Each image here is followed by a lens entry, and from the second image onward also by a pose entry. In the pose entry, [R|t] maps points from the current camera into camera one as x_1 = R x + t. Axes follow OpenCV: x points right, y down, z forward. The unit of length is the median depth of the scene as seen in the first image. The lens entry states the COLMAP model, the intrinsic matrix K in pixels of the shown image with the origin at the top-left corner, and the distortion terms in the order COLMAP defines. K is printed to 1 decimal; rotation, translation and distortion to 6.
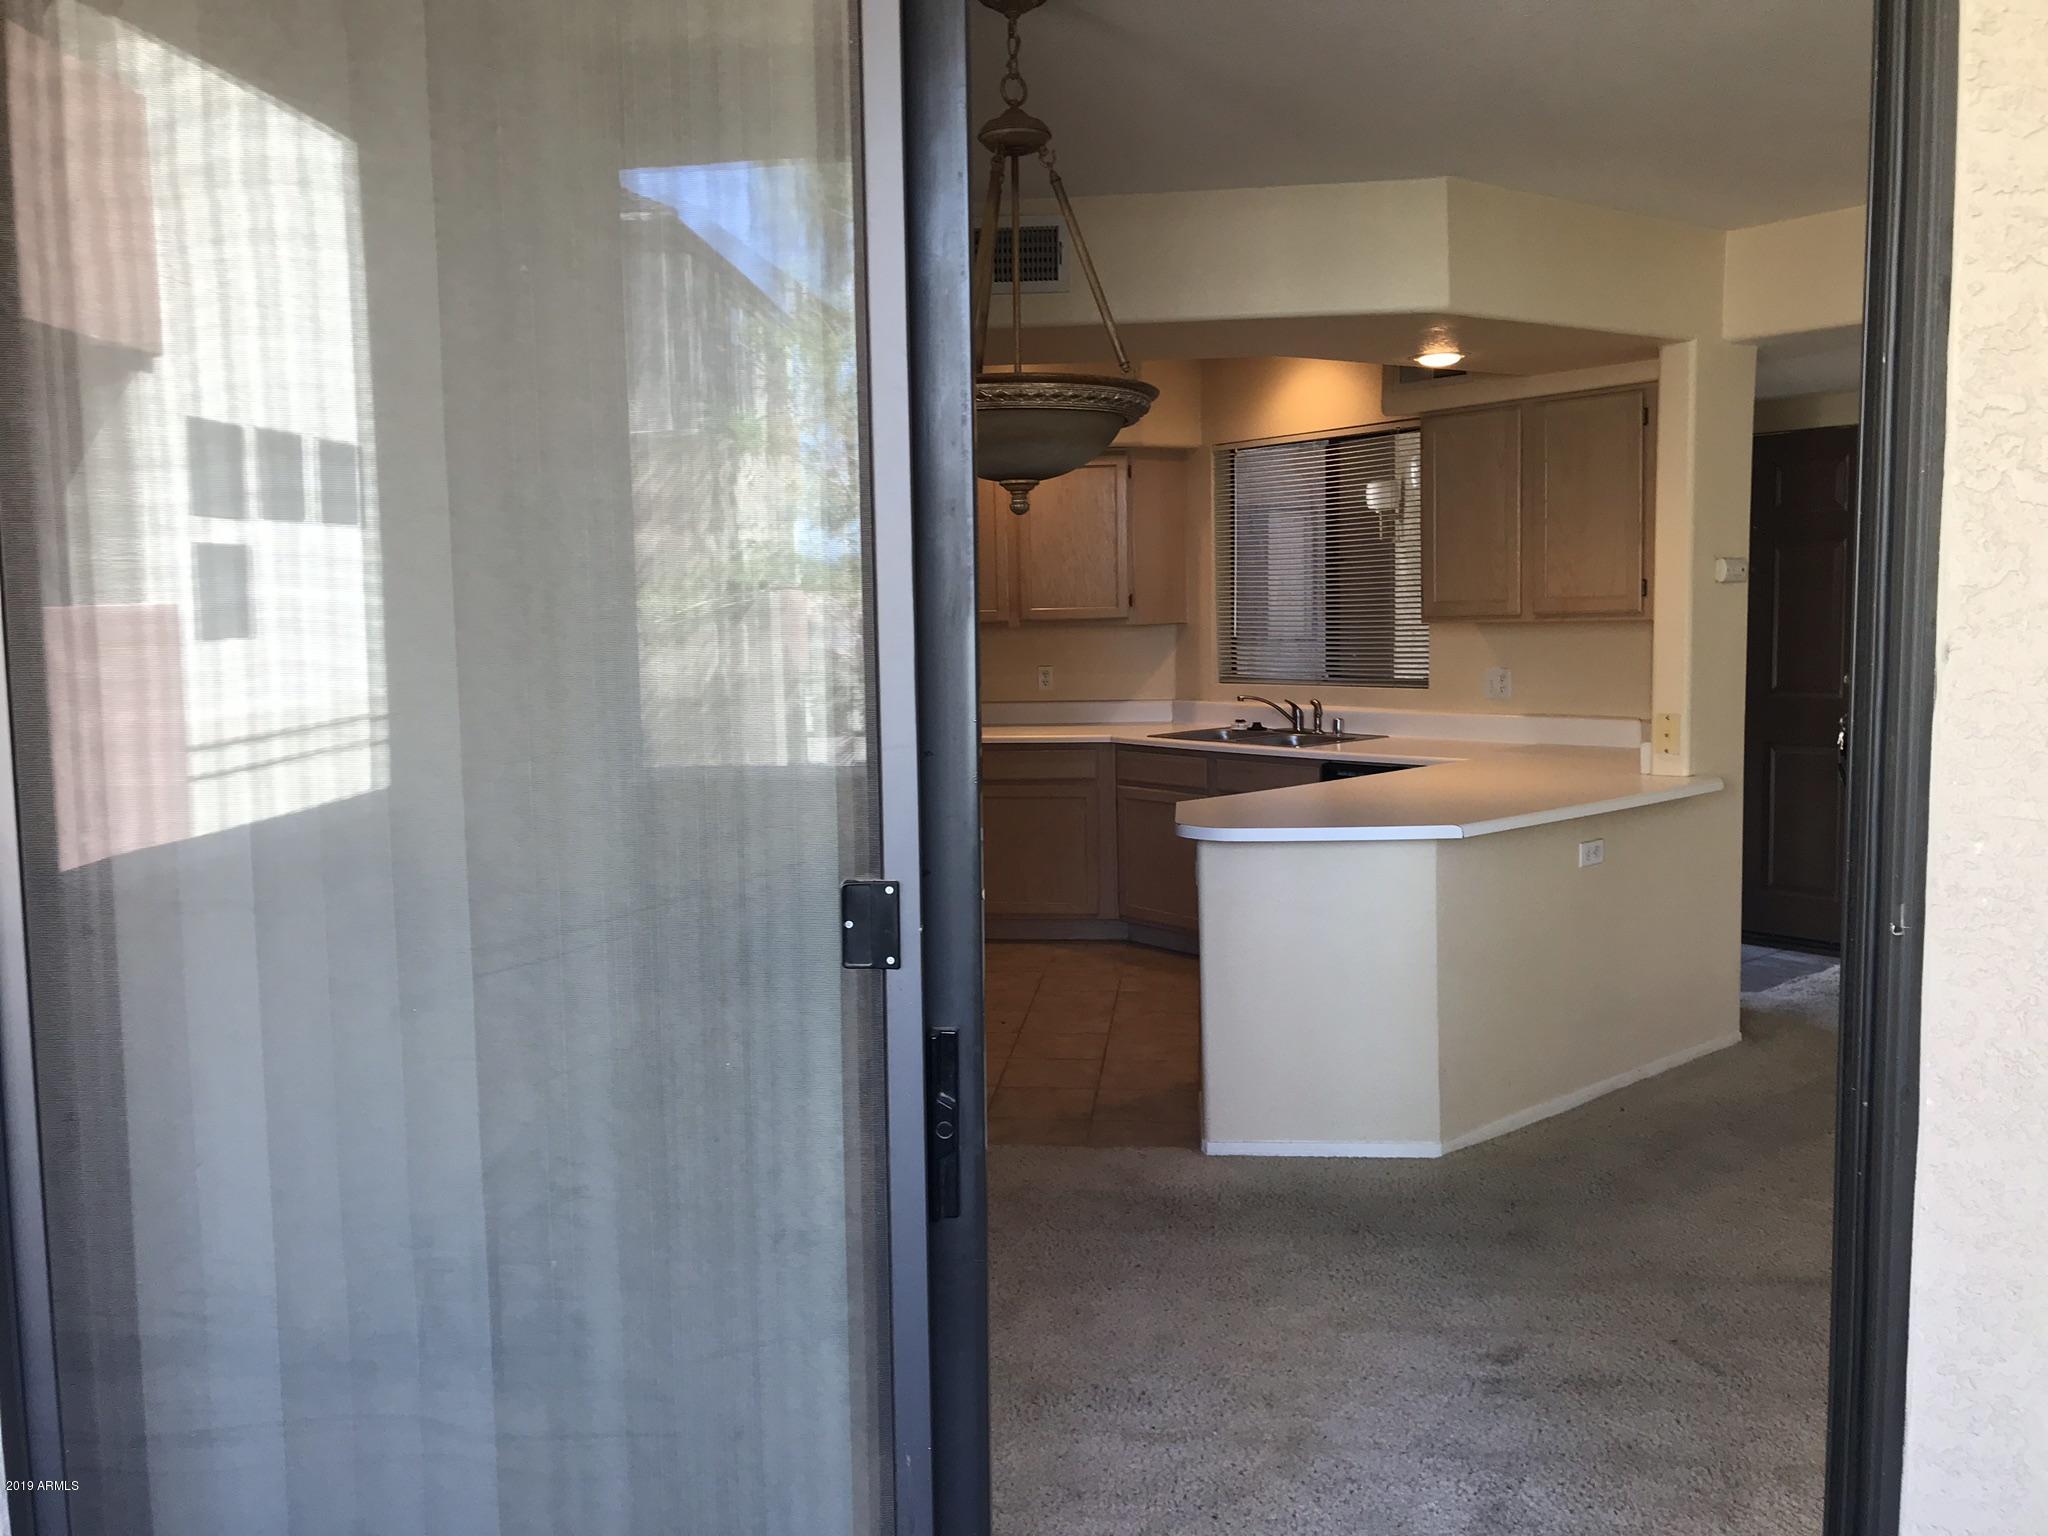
lens RADIAL K [[1699.1, 0, 1004.6], [0, 1699.1, 750.6], [0, 0, 1]] dist [0.018654, 0.013072]
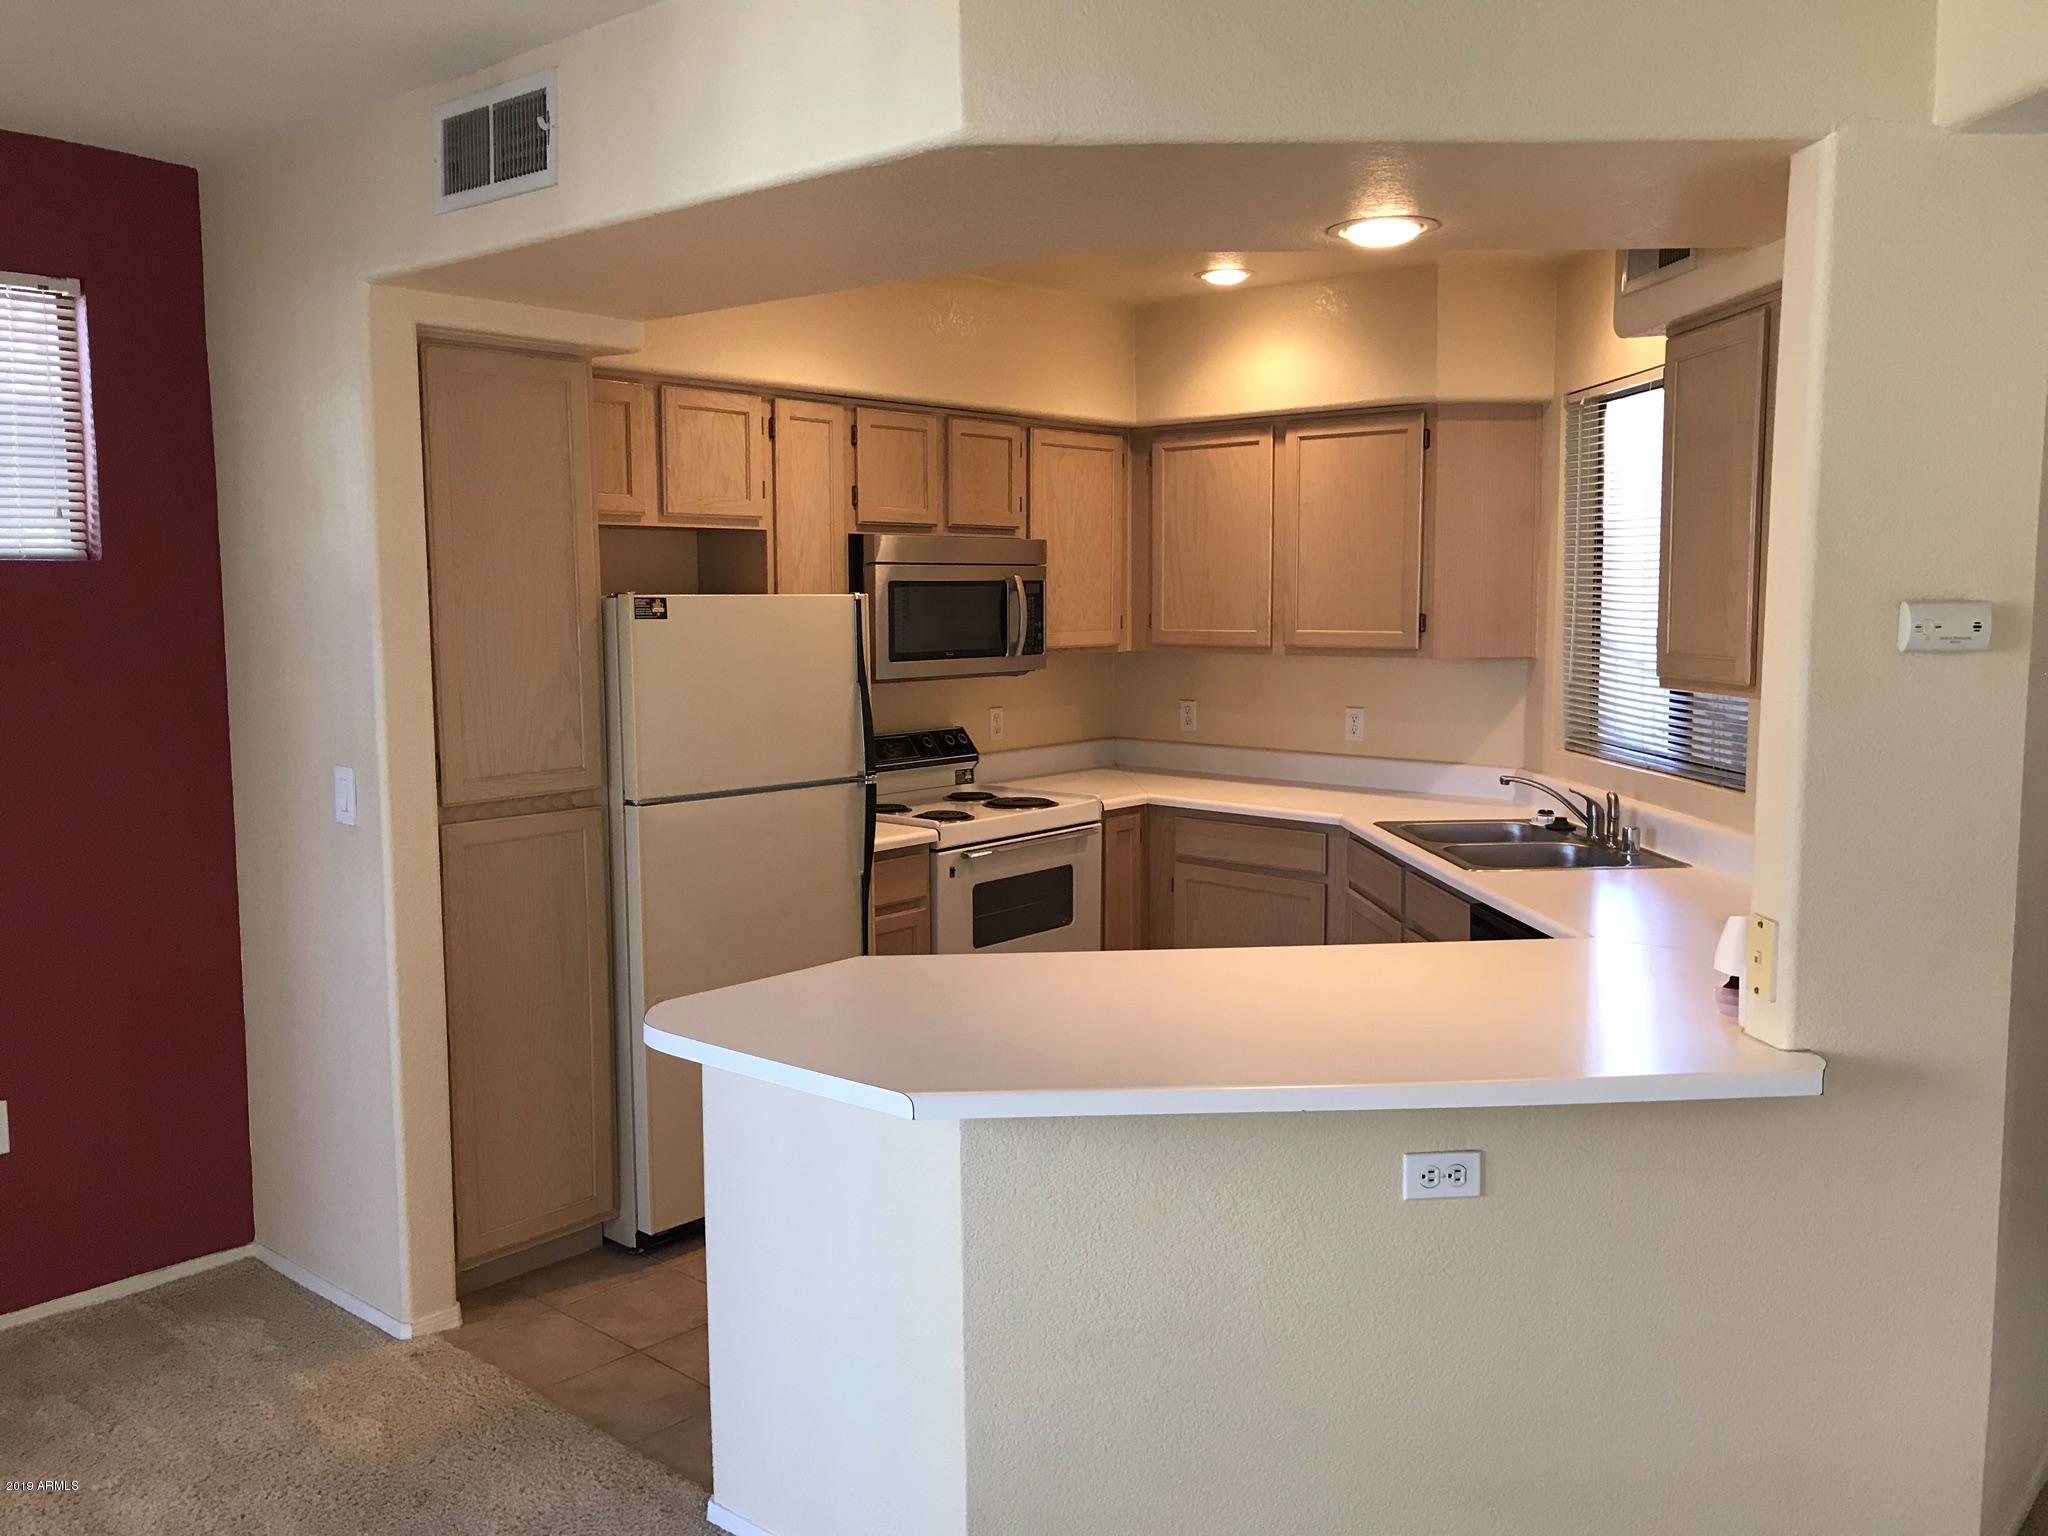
lens RADIAL K [[1700.0, 0, 1004.1], [0, 1700.0, 747.1], [0, 0, 1]] dist [0.062307, -0.078345]
pose [[0.809929, 0.072666, -0.582010, 0.374365], [-0.065100, 0.997302, 0.033922, -0.054705], [0.582905, 0.010414, 0.812474, 0.358508]]
